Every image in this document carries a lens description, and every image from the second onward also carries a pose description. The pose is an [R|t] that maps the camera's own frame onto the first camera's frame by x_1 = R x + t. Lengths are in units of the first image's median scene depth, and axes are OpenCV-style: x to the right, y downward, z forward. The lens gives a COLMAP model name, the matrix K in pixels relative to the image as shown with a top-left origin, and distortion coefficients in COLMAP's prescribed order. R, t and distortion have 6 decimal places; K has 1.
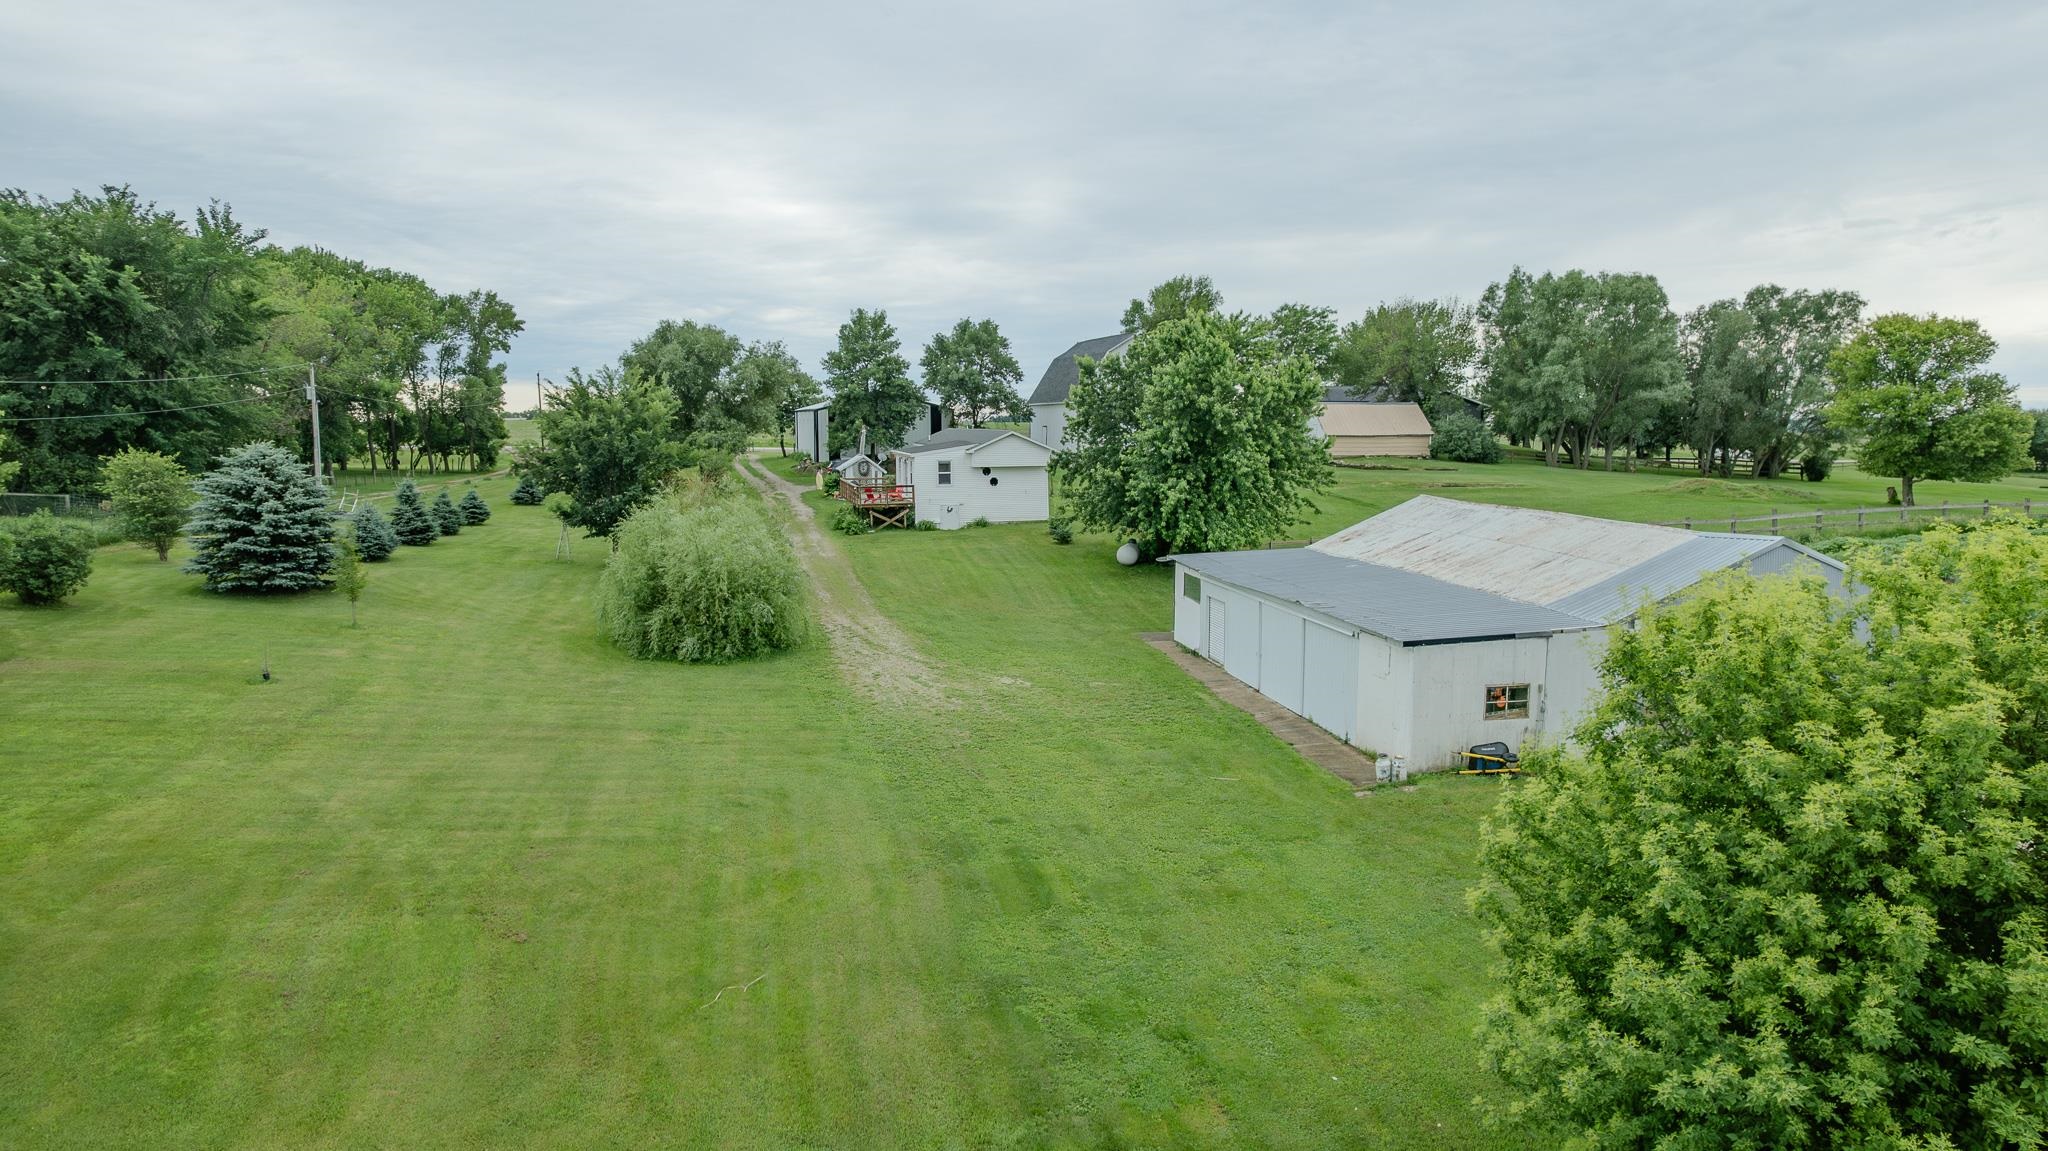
lens RADIAL K [[1320.8, 0, 1029.3], [0, 1320.8, 566.4], [0, 0, 1]] dist [-0.066161, 0.062740]
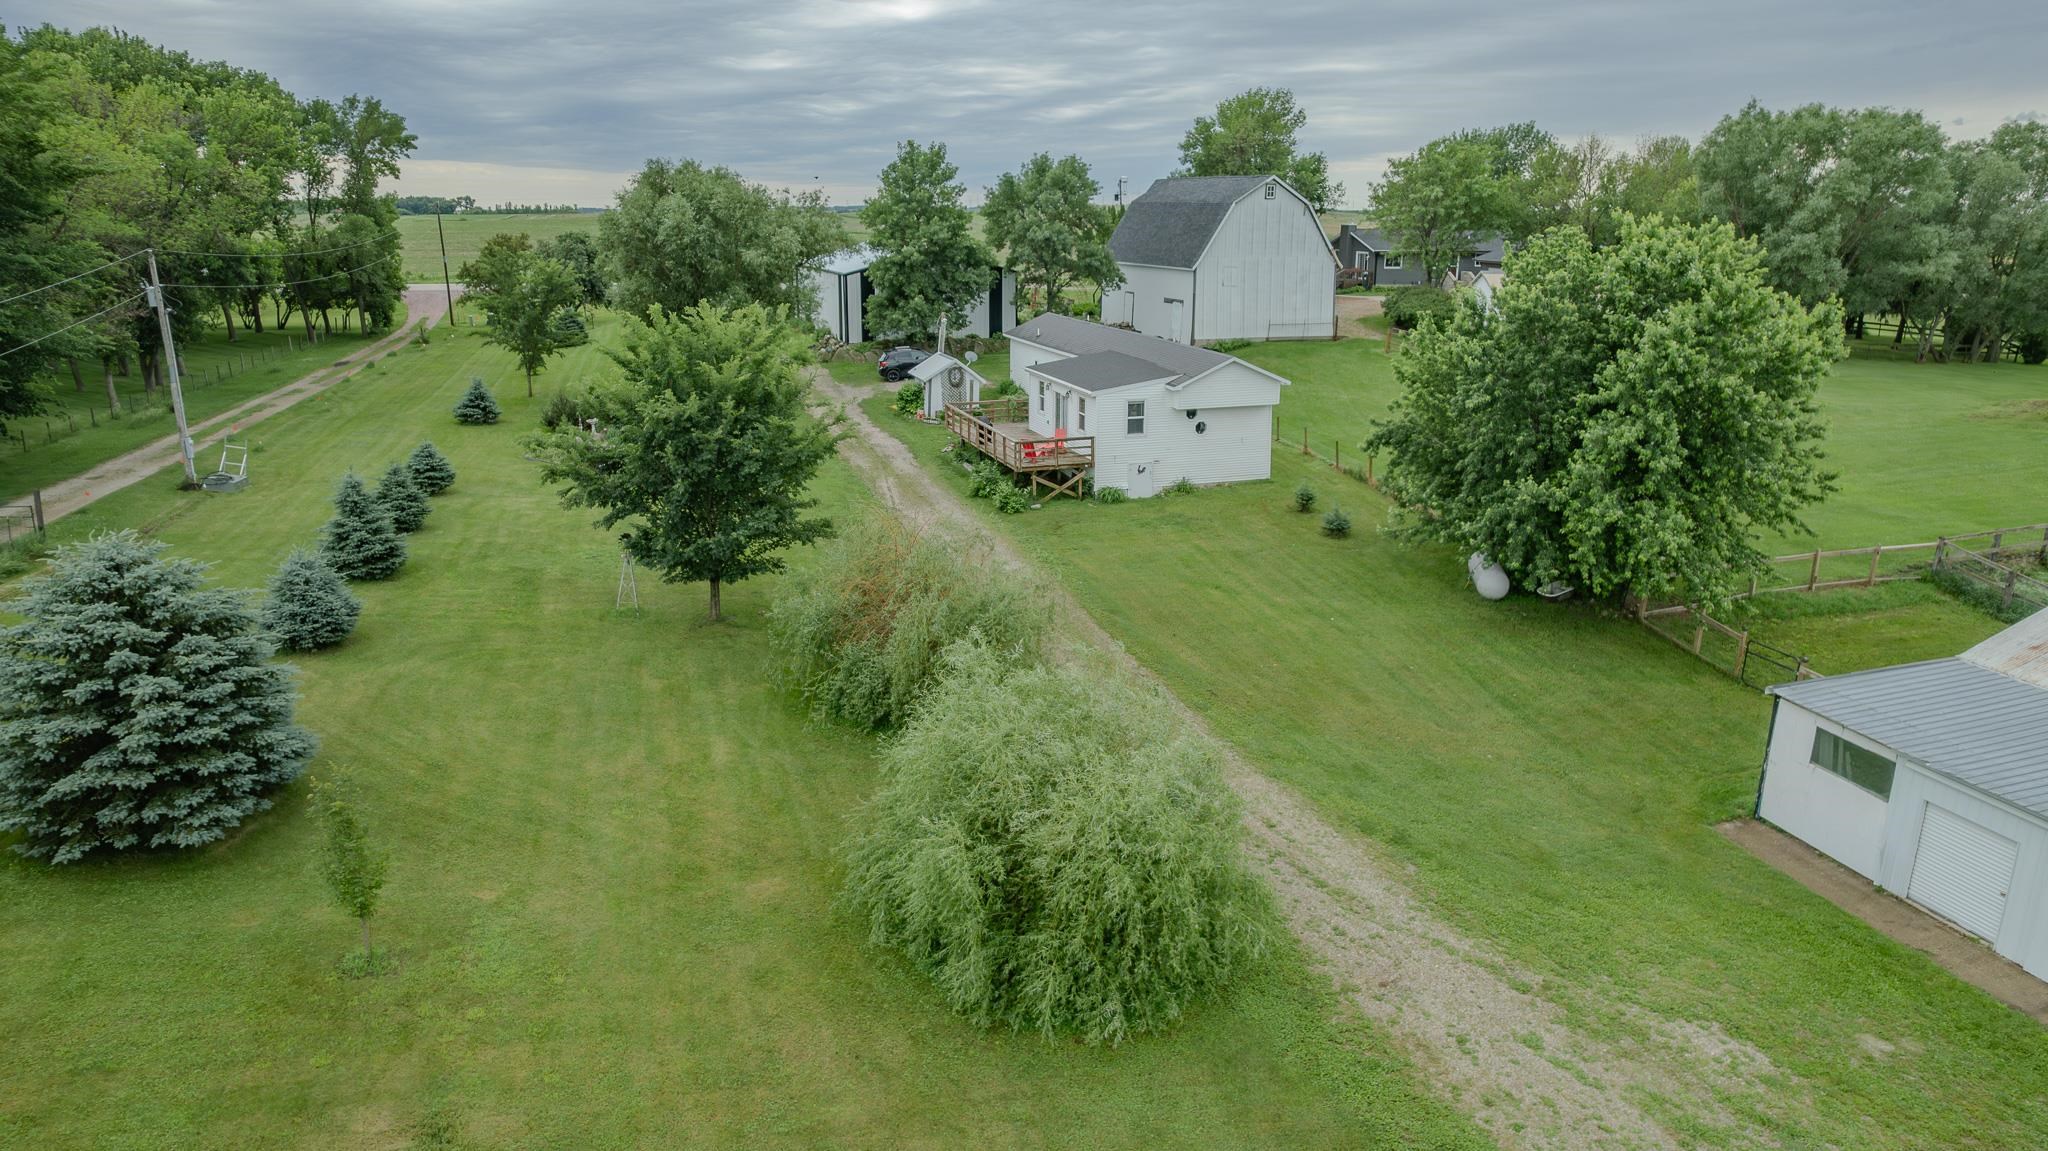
lens RADIAL K [[1320.8, 0, 1035.0], [0, 1320.8, 576.5], [0, 0, 1]] dist [-0.066161, 0.062740]
pose [[0.995199, -0.018627, 0.096079, -0.173894], [0.002576, 0.986367, 0.164539, -0.096479], [-0.097834, -0.163501, 0.981680, 0.289012]]
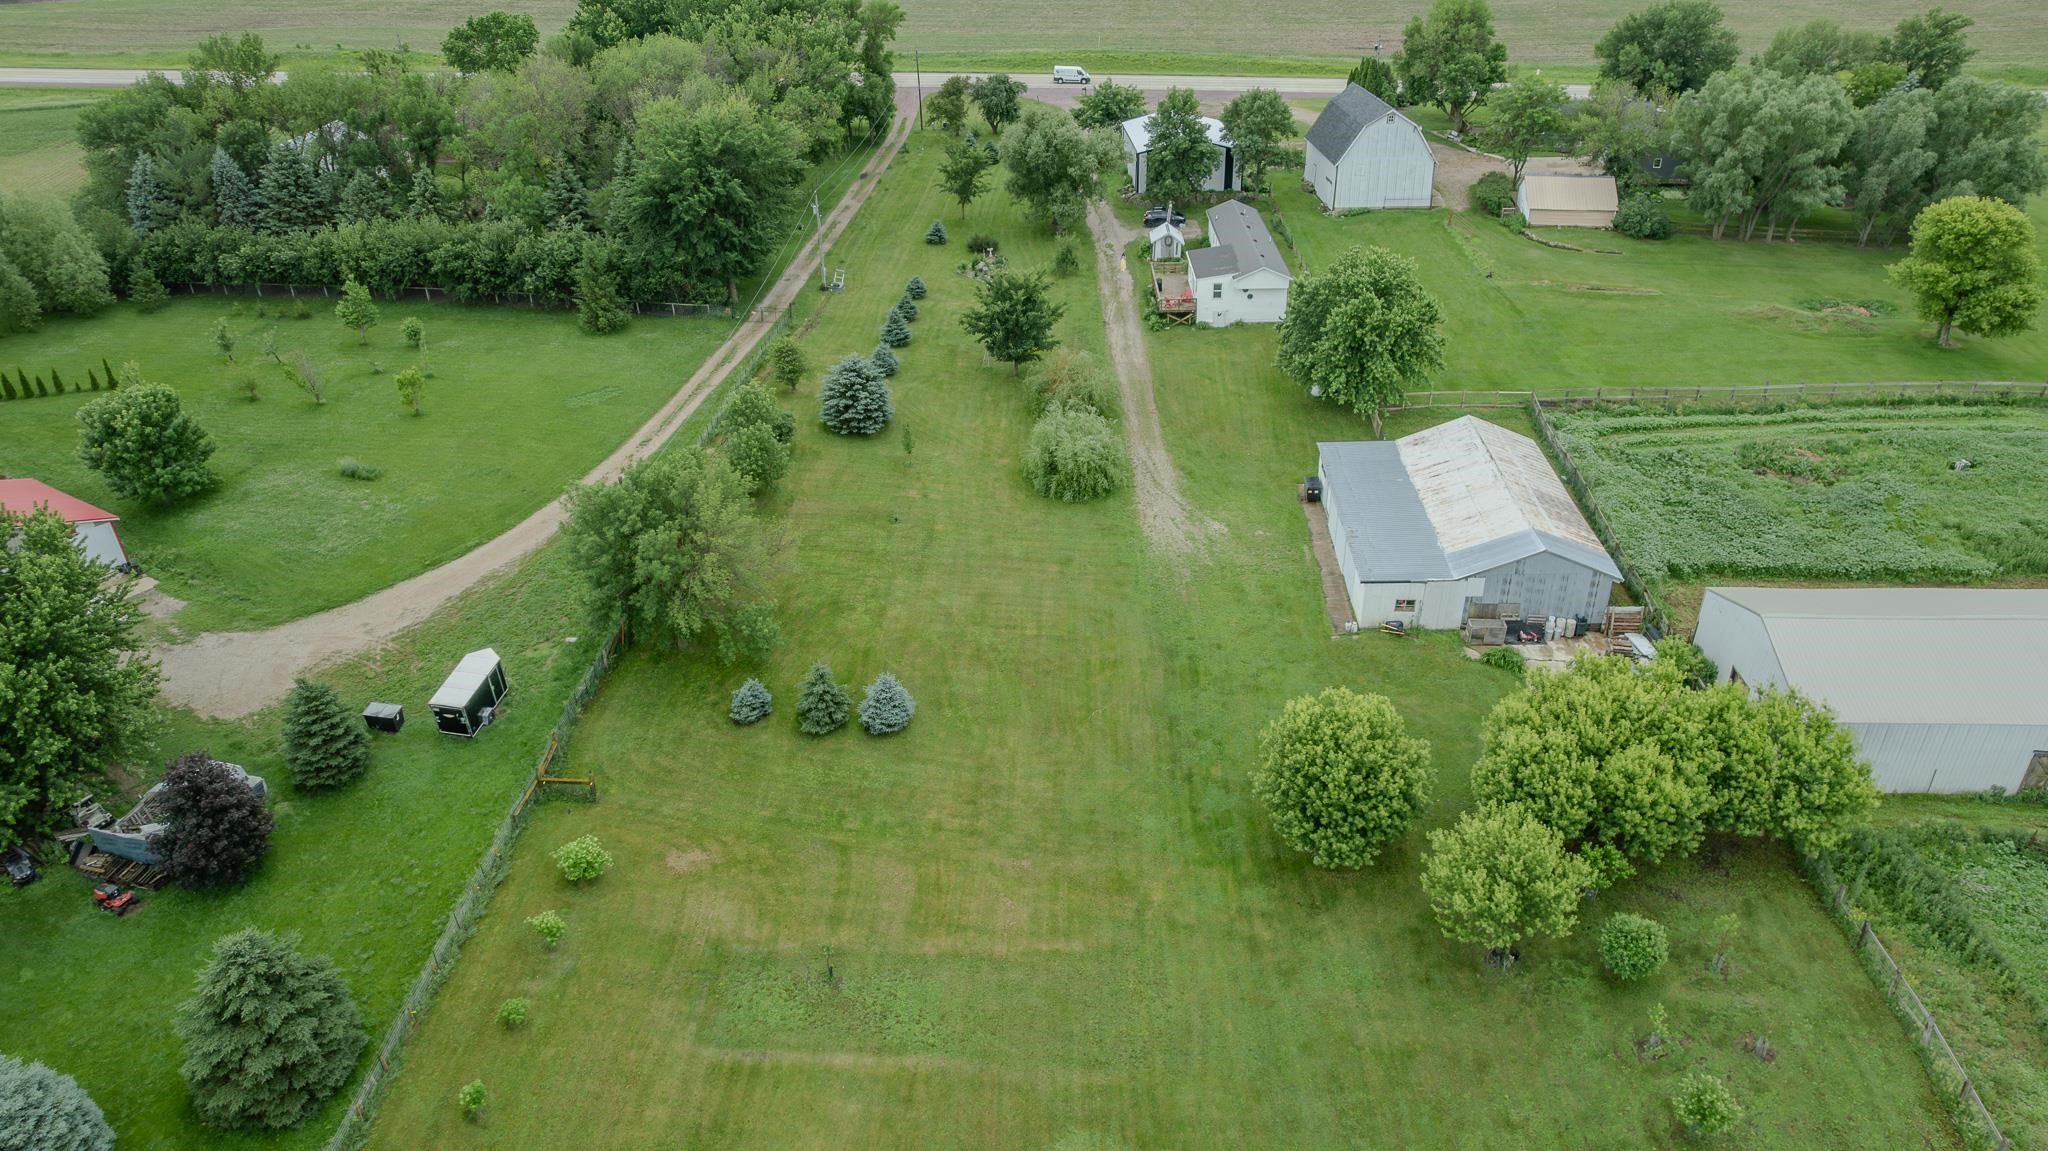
lens RADIAL K [[1371.7, 0, 1026.0], [0, 1371.7, 571.5], [0, 0, 1]] dist [-0.045211, -0.001722]
pose [[0.972125, 0.104559, -0.209857, 0.080863], [-0.012952, 0.917639, 0.397205, -0.373602], [0.234104, -0.383415, 0.893414, -0.551718]]
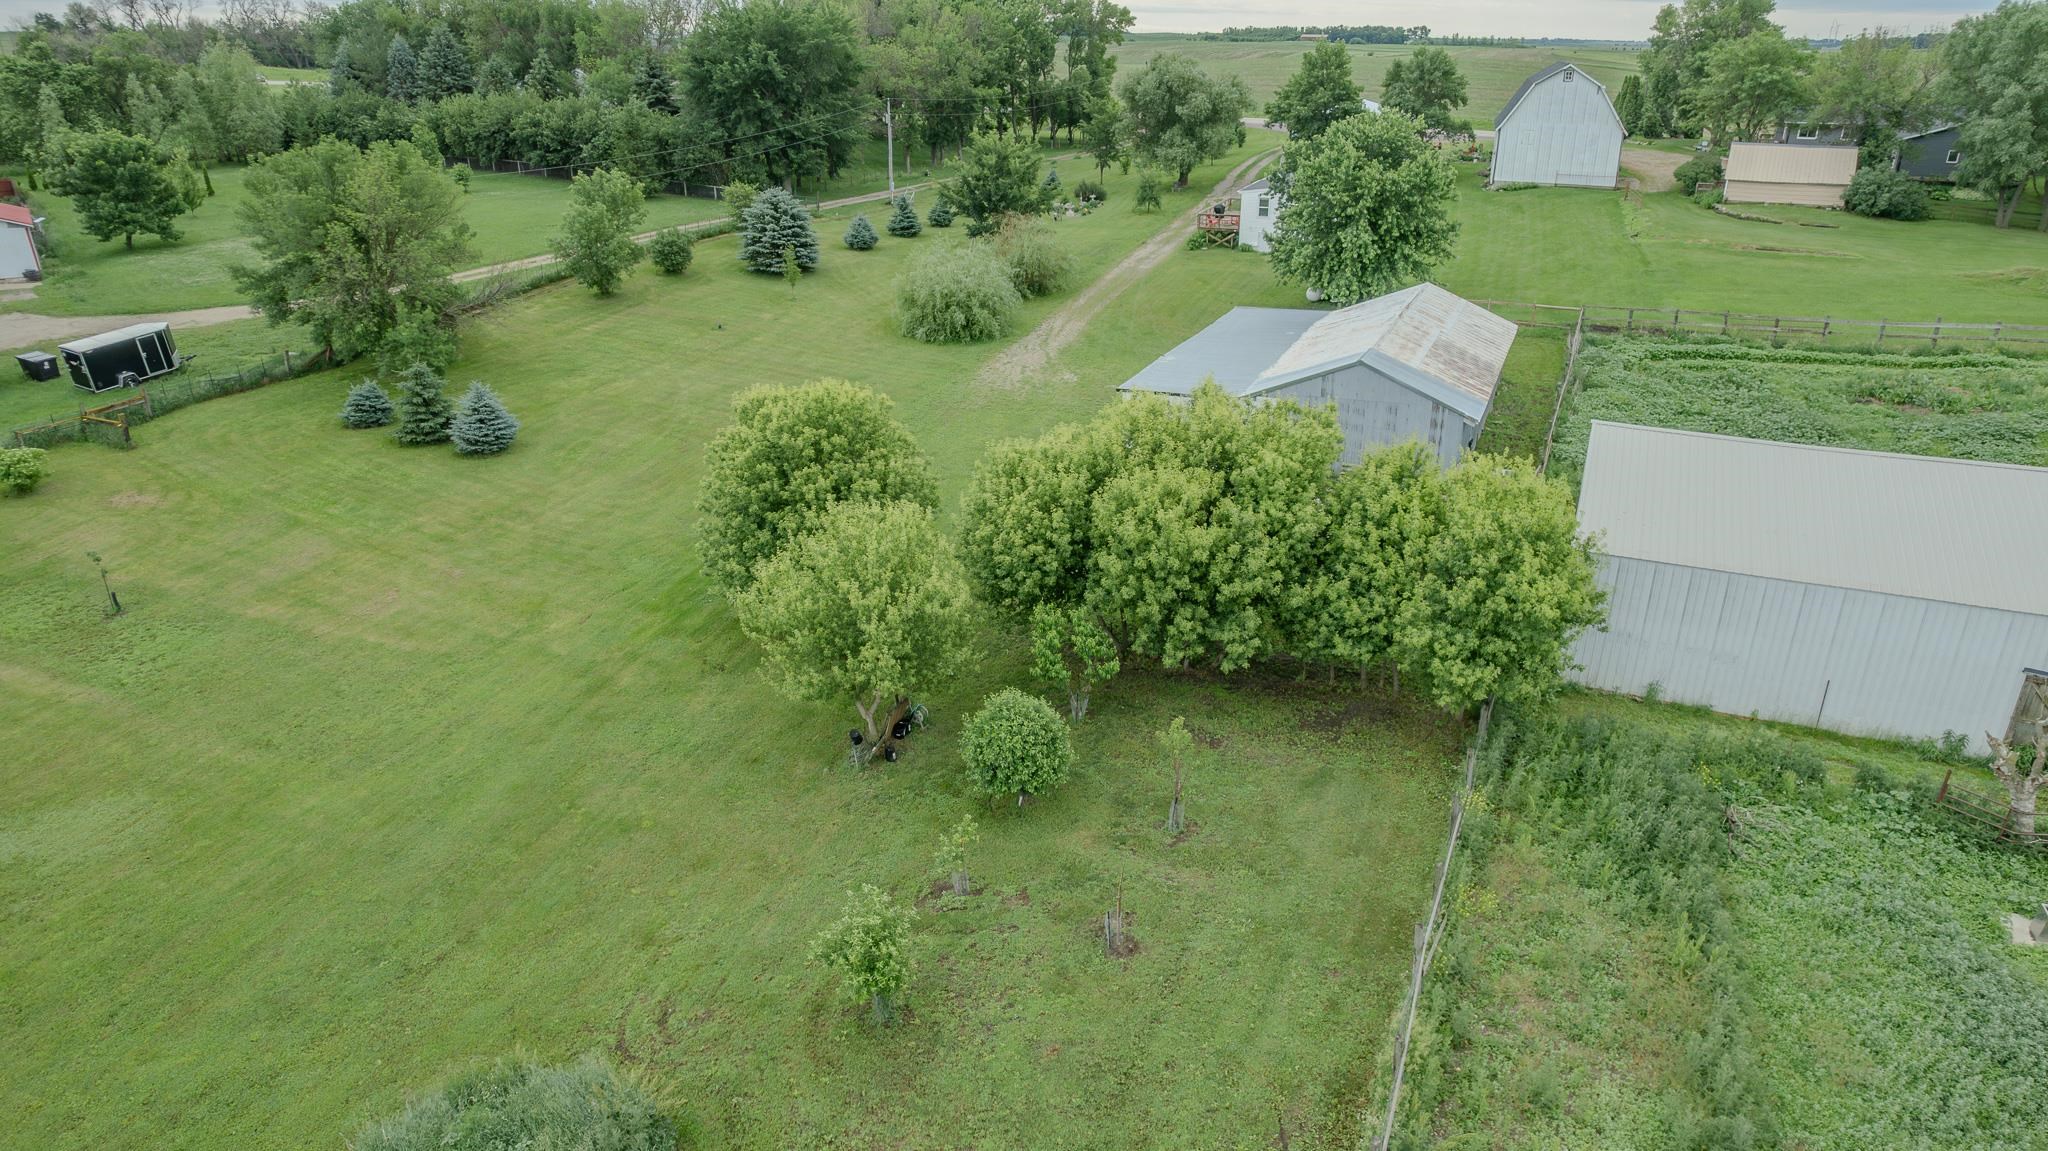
lens RADIAL K [[1320.8, 0, 1022.3], [0, 1320.8, 567.0], [0, 0, 1]] dist [-0.066161, 0.062740]
pose [[0.829069, 0.217210, -0.515232, 0.454385], [-0.066705, 0.953304, 0.294554, -0.092290], [0.555153, -0.209837, 0.804844, -0.238026]]
